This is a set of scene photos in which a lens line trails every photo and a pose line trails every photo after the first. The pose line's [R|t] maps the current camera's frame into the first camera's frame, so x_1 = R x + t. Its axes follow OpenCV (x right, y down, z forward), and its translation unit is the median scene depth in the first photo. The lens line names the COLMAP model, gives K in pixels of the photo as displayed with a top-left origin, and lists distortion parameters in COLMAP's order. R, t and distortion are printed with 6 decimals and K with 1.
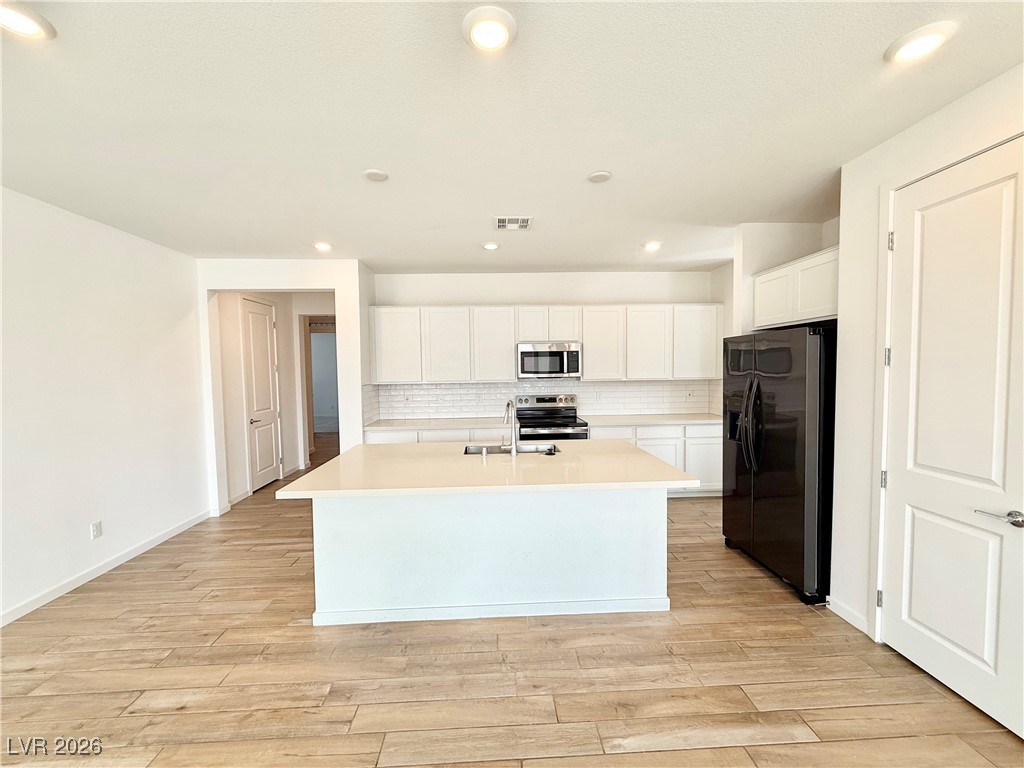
lens RADIAL K [[406.0, 0, 509.3], [0, 406.0, 385.4], [0, 0, 1]] dist [0.000796, -0.000057]
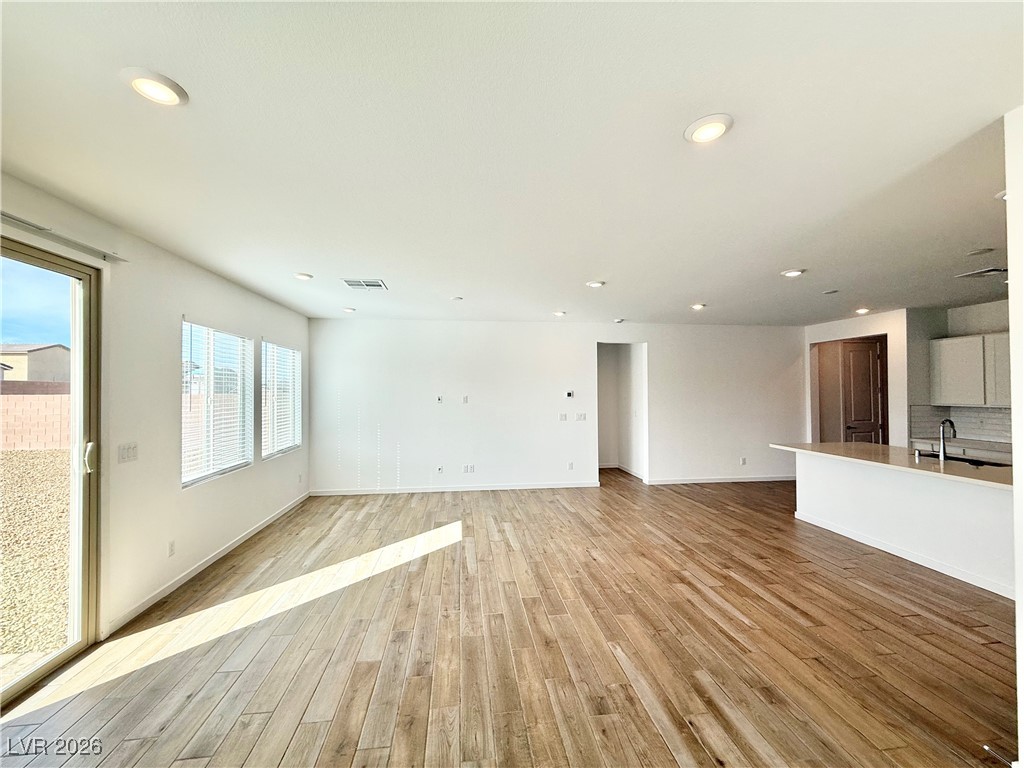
lens RADIAL K [[406.0, 0, 509.3], [0, 406.0, 385.4], [0, 0, 1]] dist [0.000796, -0.000057]
pose [[0.072373, 0.000399, -0.997378, 0.849490], [-0.042565, 0.999090, -0.002689, -0.005342], [0.996469, 0.042648, 0.072325, -0.359104]]
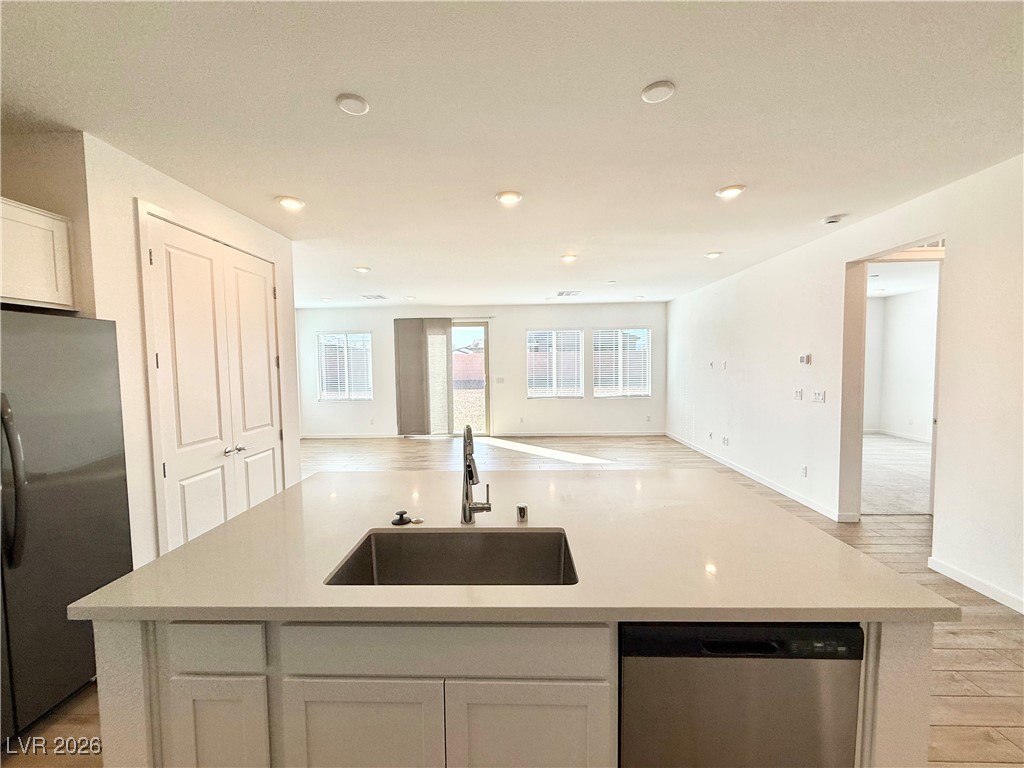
lens RADIAL K [[406.0, 0, 509.3], [0, 406.0, 385.4], [0, 0, 1]] dist [0.000796, -0.000057]
pose [[-0.996608, 0.024512, 0.078554, -0.063076], [0.032331, 0.994476, 0.099864, -0.042890], [-0.075672, 0.102065, -0.991895, 1.041021]]
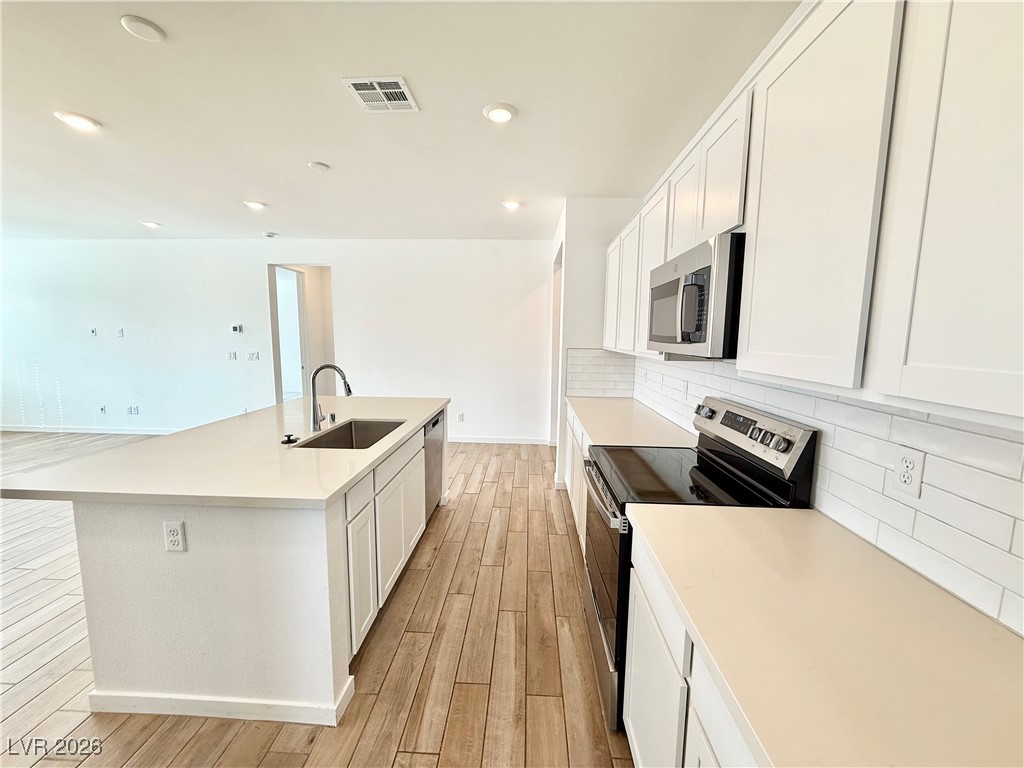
lens RADIAL K [[406.0, 0, 509.3], [0, 406.0, 385.4], [0, 0, 1]] dist [0.000796, -0.000057]
pose [[-0.098619, 0.137856, -0.985530, 0.528096], [-0.055367, 0.988064, 0.143751, -0.040027], [0.993584, 0.068742, -0.089809, 1.000402]]
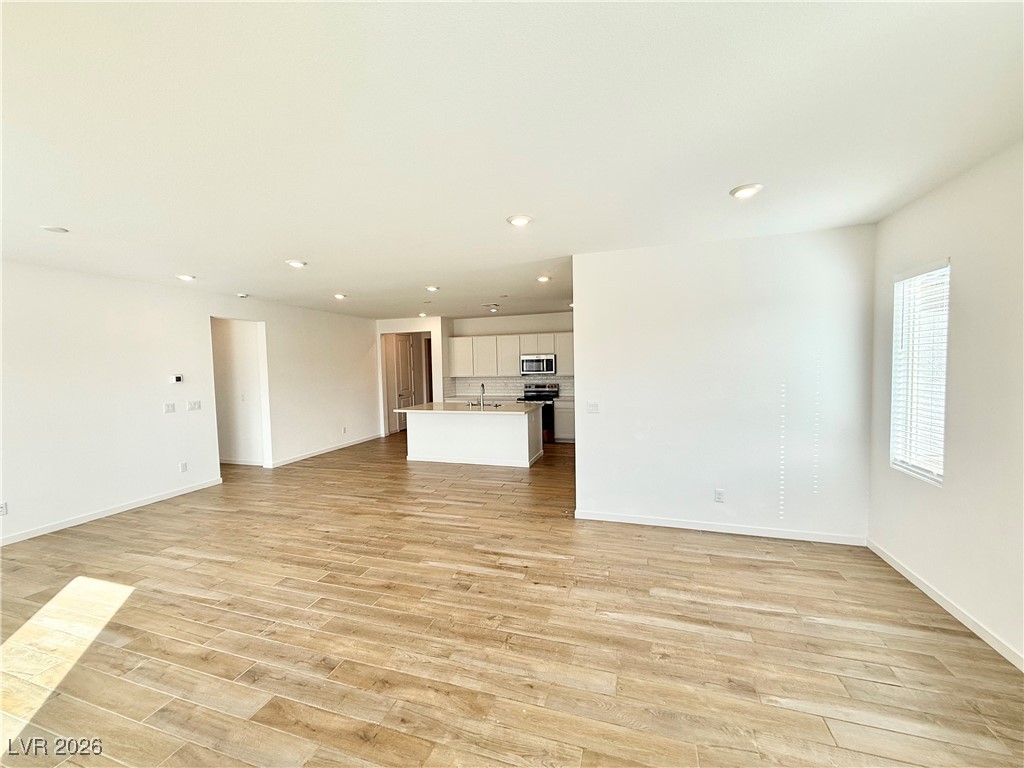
lens RADIAL K [[406.0, 0, 509.3], [0, 406.0, 385.4], [0, 0, 1]] dist [0.000796, -0.000057]
pose [[0.936772, 0.012805, -0.349706, 0.691555], [-0.008790, 0.999876, 0.013066, 0.010889], [0.349830, -0.009165, 0.936768, -0.829687]]
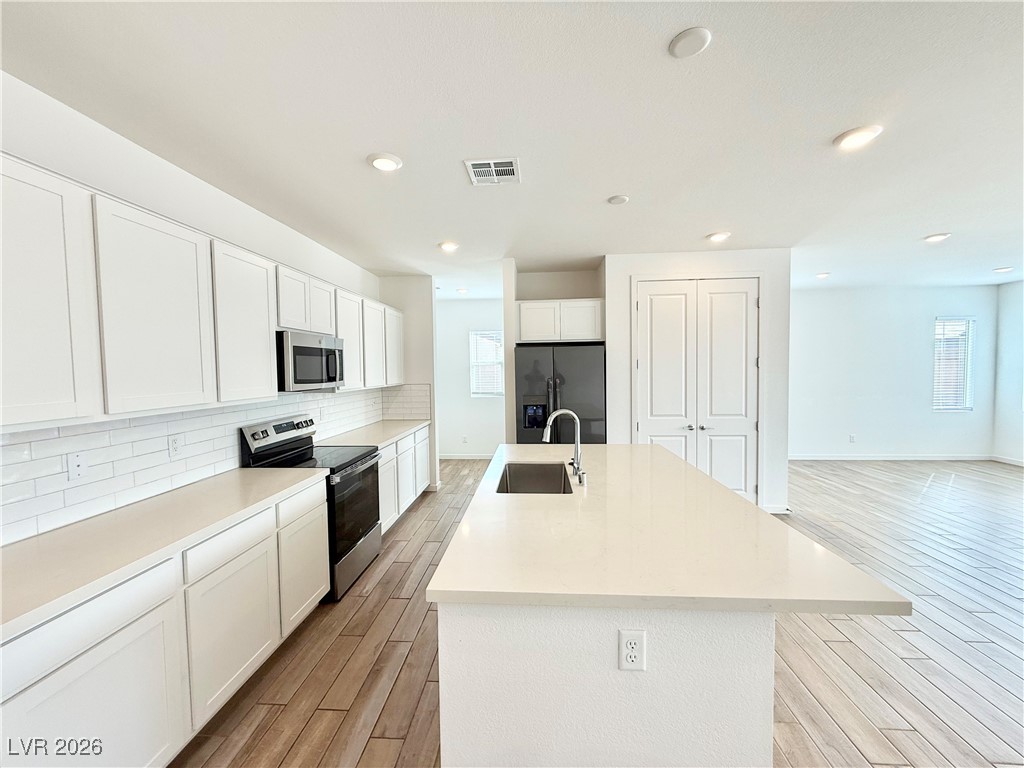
lens RADIAL K [[406.0, 0, 509.3], [0, 406.0, 385.4], [0, 0, 1]] dist [0.000796, -0.000057]
pose [[0.120153, -0.029282, 0.992323, -0.561948], [0.058291, 0.998048, 0.022393, -0.024654], [-0.991043, 0.055153, 0.121626, 0.705510]]
